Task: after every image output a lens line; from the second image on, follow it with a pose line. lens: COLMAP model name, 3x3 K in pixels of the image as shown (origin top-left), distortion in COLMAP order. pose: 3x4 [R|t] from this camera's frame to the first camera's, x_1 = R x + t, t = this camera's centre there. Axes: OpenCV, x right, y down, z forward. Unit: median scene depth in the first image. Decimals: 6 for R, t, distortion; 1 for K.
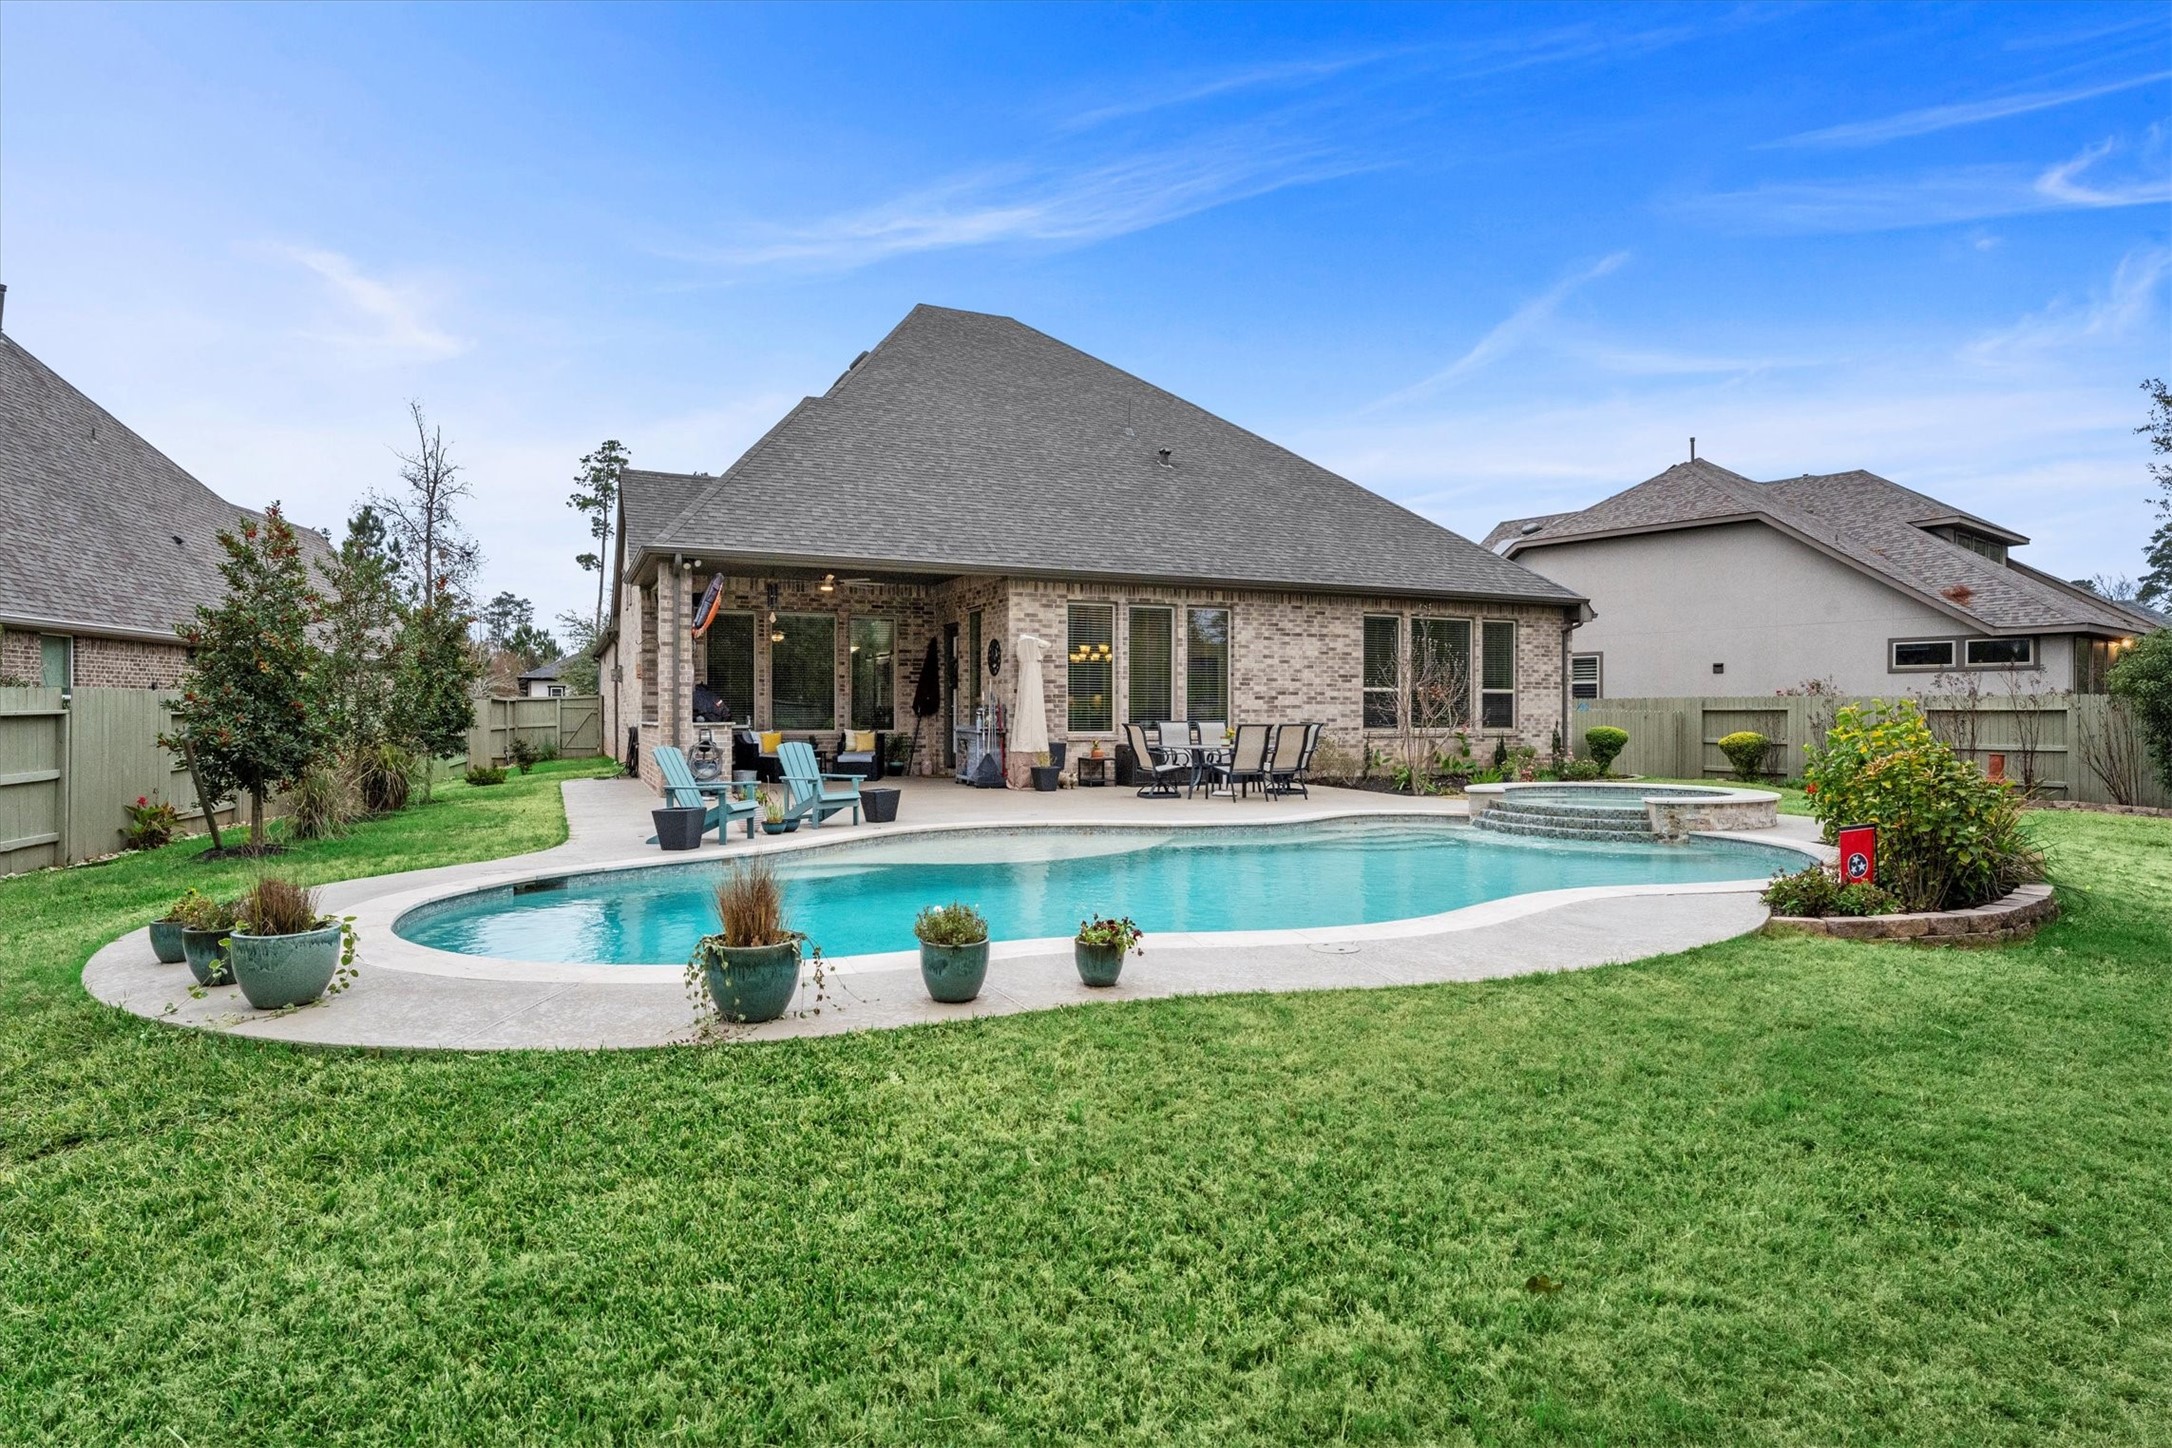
lens RADIAL K [[1194.1, 0, 1079.8], [0, 1194.1, 722.9], [0, 0, 1]] dist [-0.011433, -0.002293]
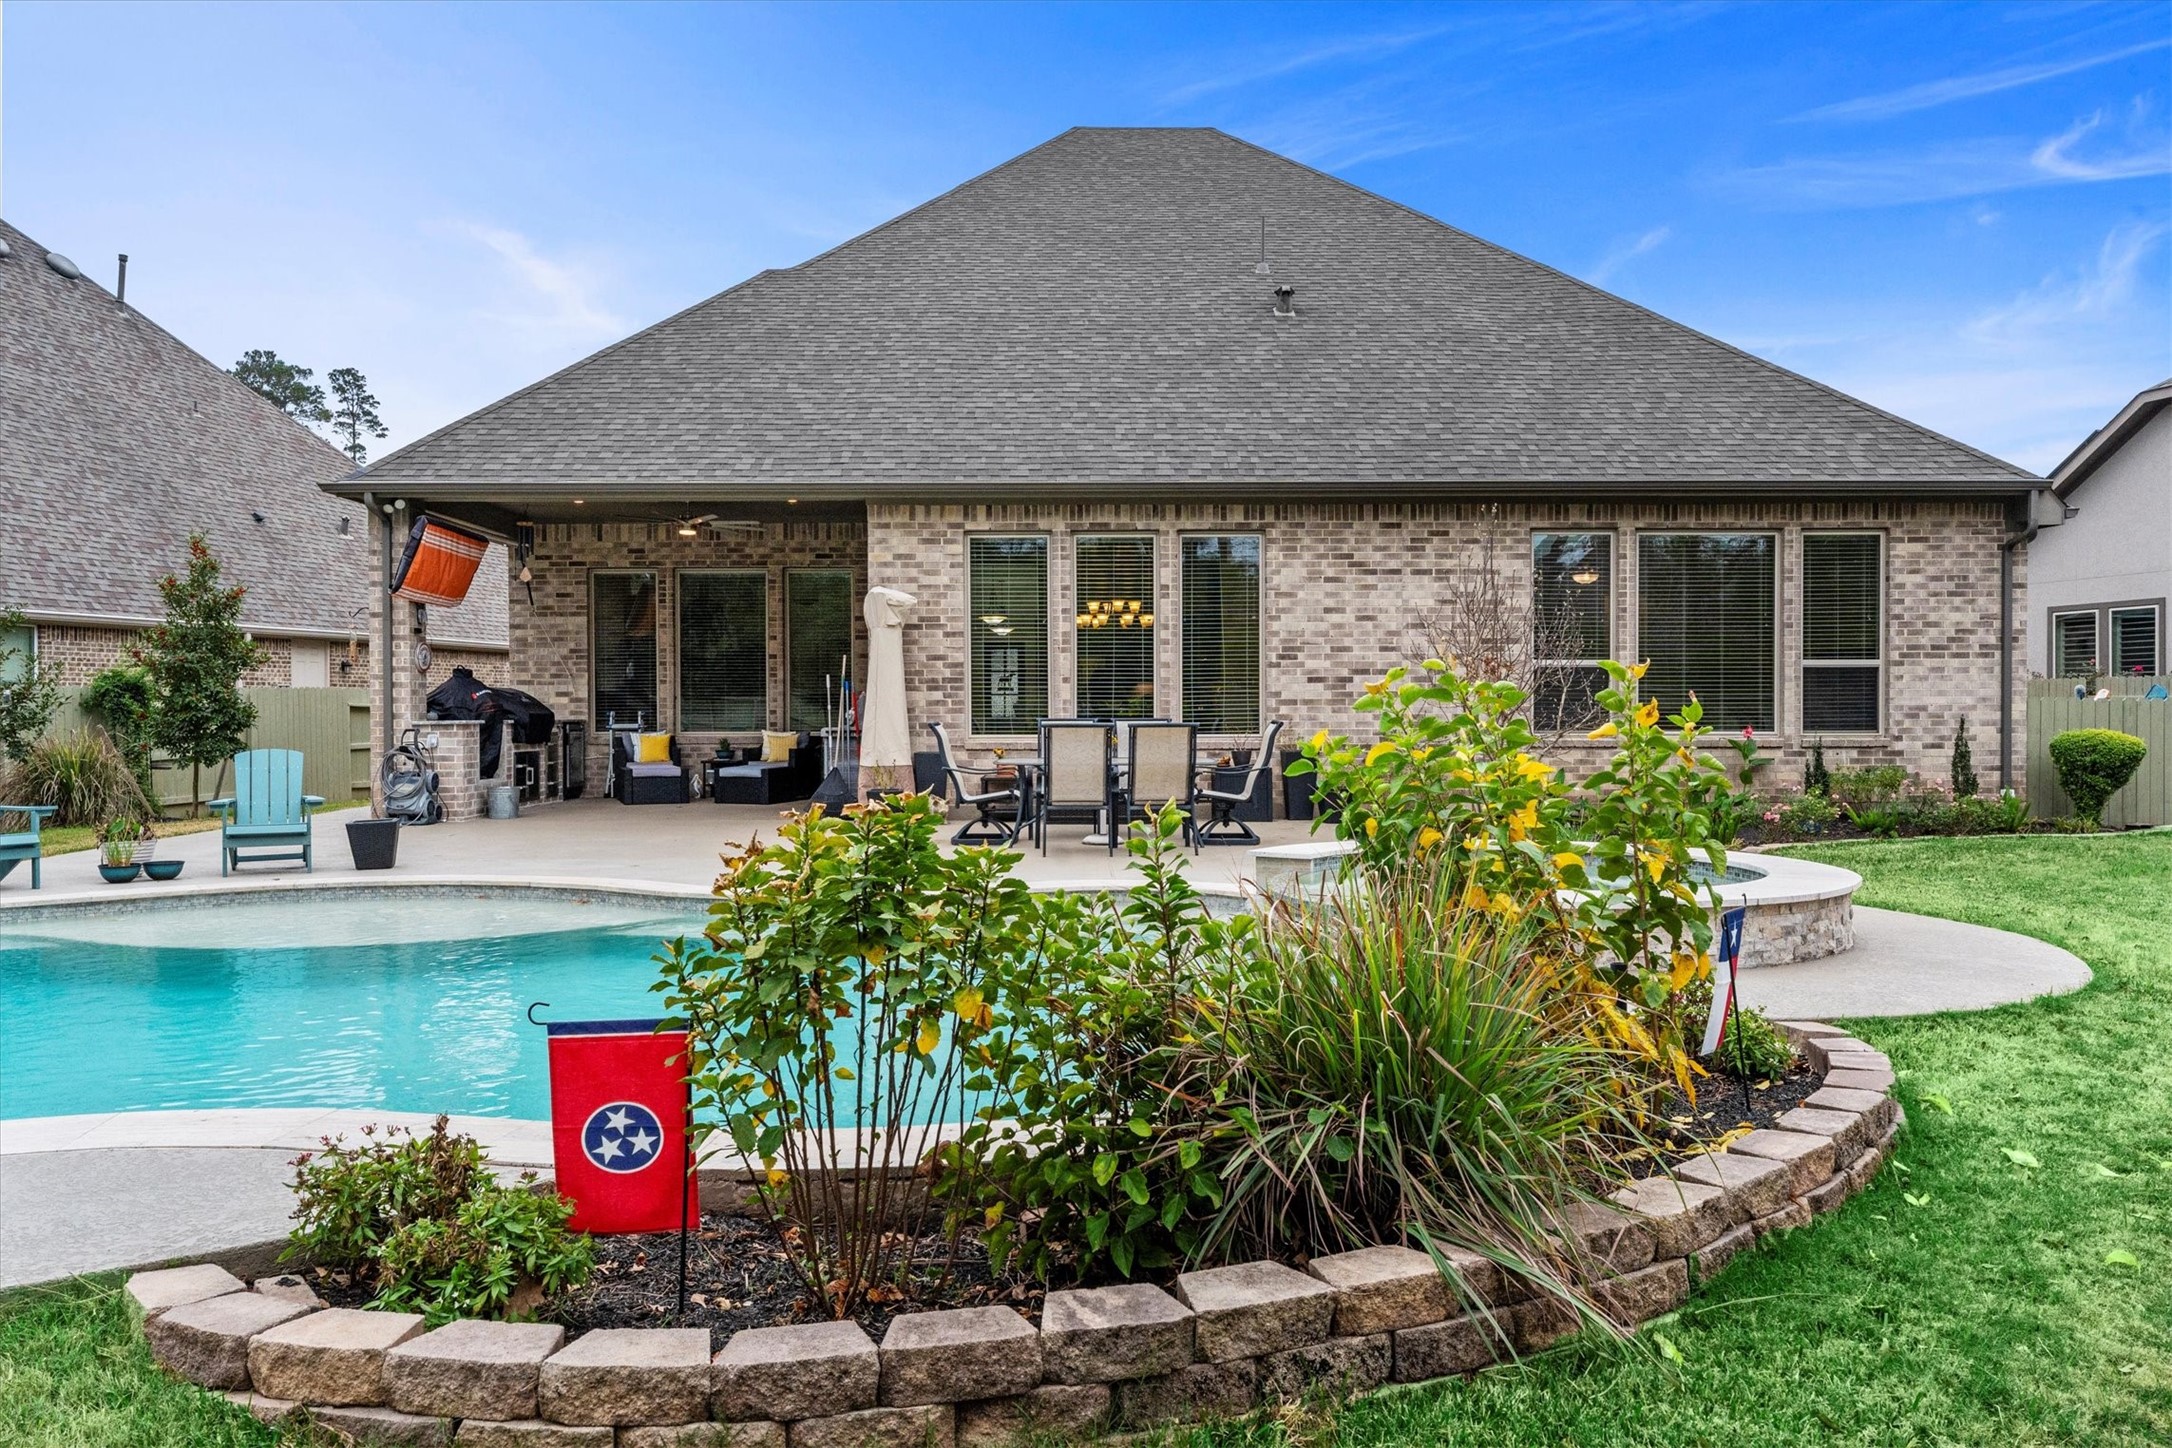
lens RADIAL K [[1550.0, 0, 1054.2], [0, 1550.0, 723.4], [0, 0, 1]] dist [-0.002052, 0.008347]
pose [[0.908265, 0.001125, -0.418395, 0.351849], [-0.000716, 0.999999, 0.001135, 0.000007], [0.418395, -0.000731, 0.908265, 0.238364]]
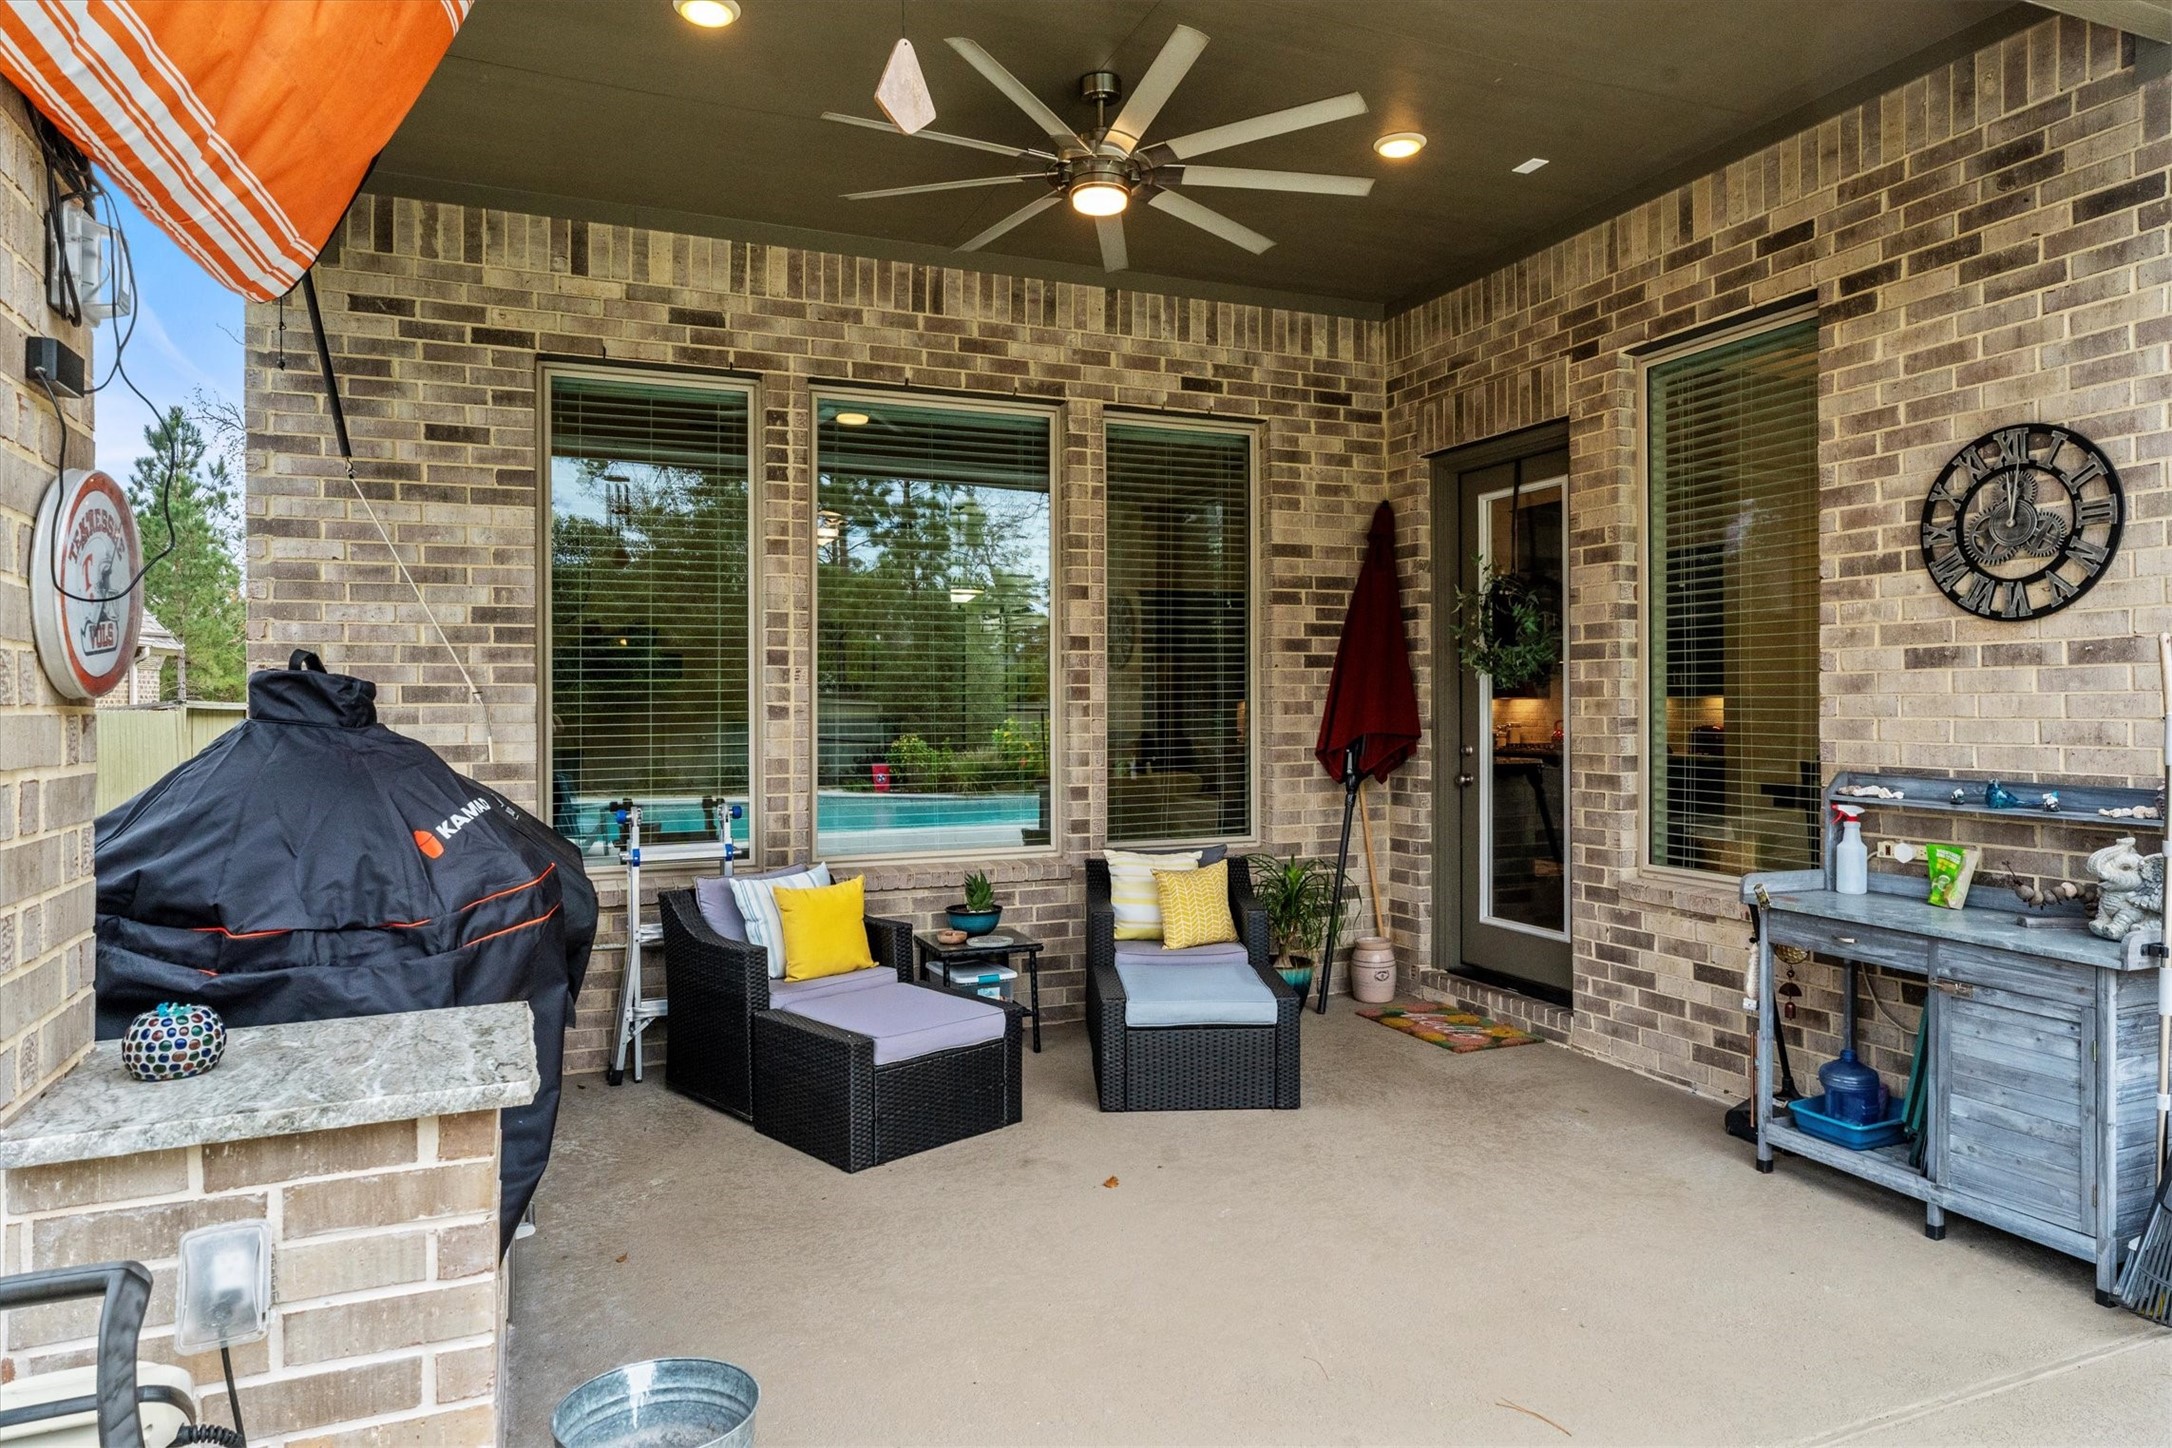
lens RADIAL K [[1318.3, 0, 1088.8], [0, 1318.3, 702.4], [0, 0, 1]] dist [-0.014322, 0.005570]
pose [[0.999735, -0.004868, -0.022501, -0.197327], [0.004643, 0.999939, -0.010029, -0.023410], [0.022548, 0.009922, 0.999697, 0.733289]]
